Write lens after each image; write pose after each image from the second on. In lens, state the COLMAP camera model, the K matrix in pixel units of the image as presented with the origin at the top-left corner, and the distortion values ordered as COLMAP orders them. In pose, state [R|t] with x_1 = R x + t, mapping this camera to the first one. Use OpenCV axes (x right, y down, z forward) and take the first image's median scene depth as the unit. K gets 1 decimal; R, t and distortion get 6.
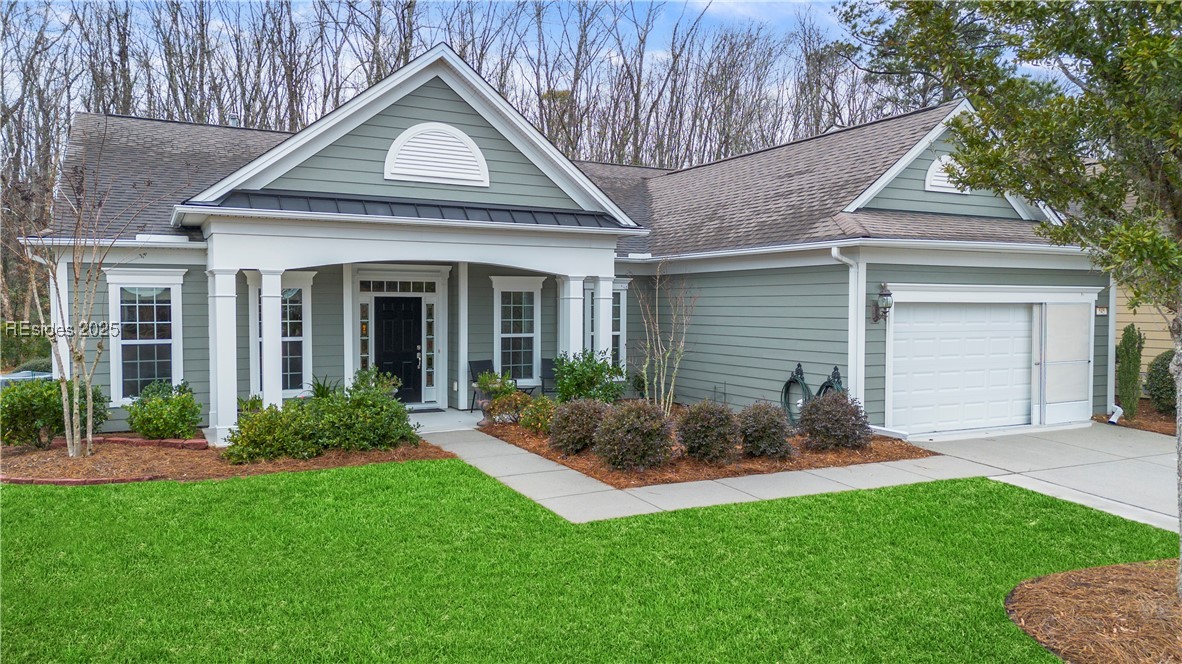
lens RADIAL K [[828.6, 0, 593.0], [0, 828.6, 334.7], [0, 0, 1]] dist [0.037266, -0.002231]
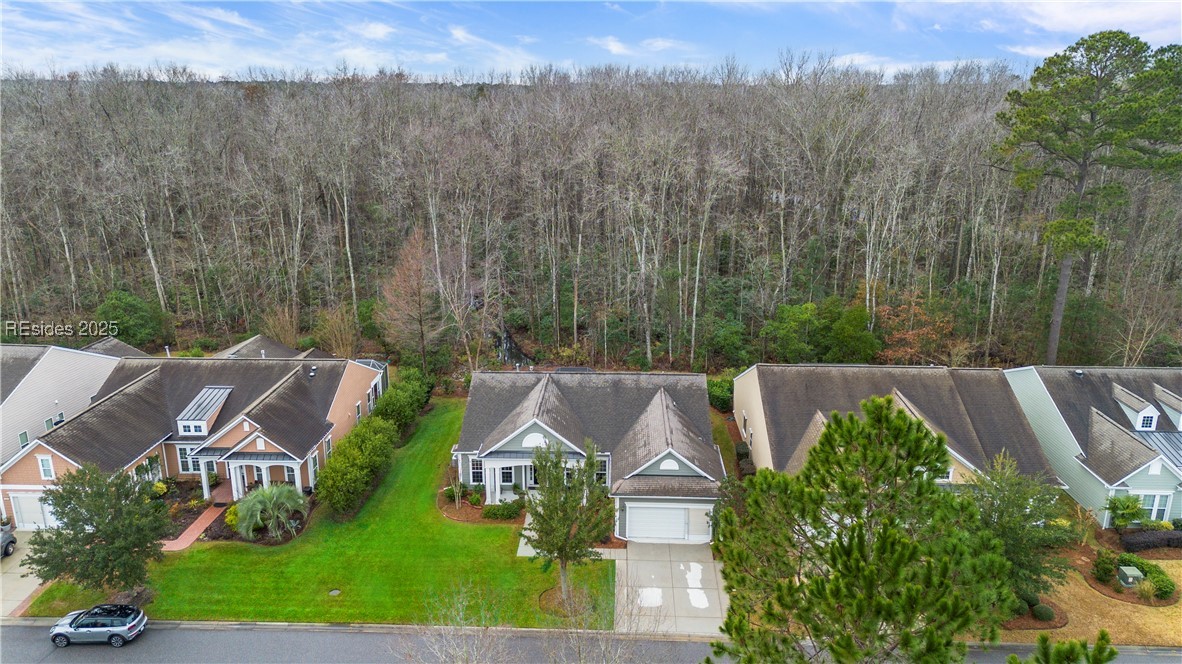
lens RADIAL K [[828.6, 0, 590.8], [0, 828.6, 327.4], [0, 0, 1]] dist [0.037266, -0.002231]
pose [[0.860177, 0.127927, -0.493690, 1.891036], [-0.009158, 0.971747, 0.235846, -1.652192], [0.509913, -0.198348, 0.837046, -2.020072]]
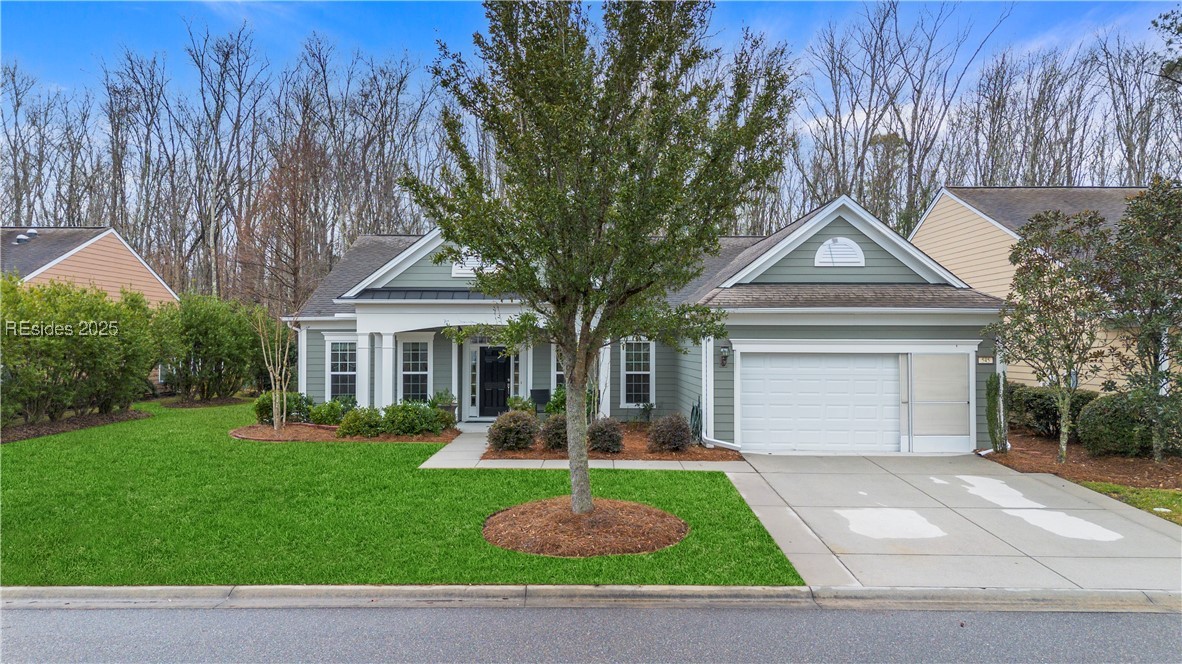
lens RADIAL K [[828.6, 0, 589.9], [0, 828.6, 329.2], [0, 0, 1]] dist [0.037266, -0.002231]
pose [[0.890030, -0.007955, -0.455832, 0.727734], [-0.015362, 0.998757, -0.047424, -0.008414], [0.455642, 0.049211, 0.888802, -0.330039]]
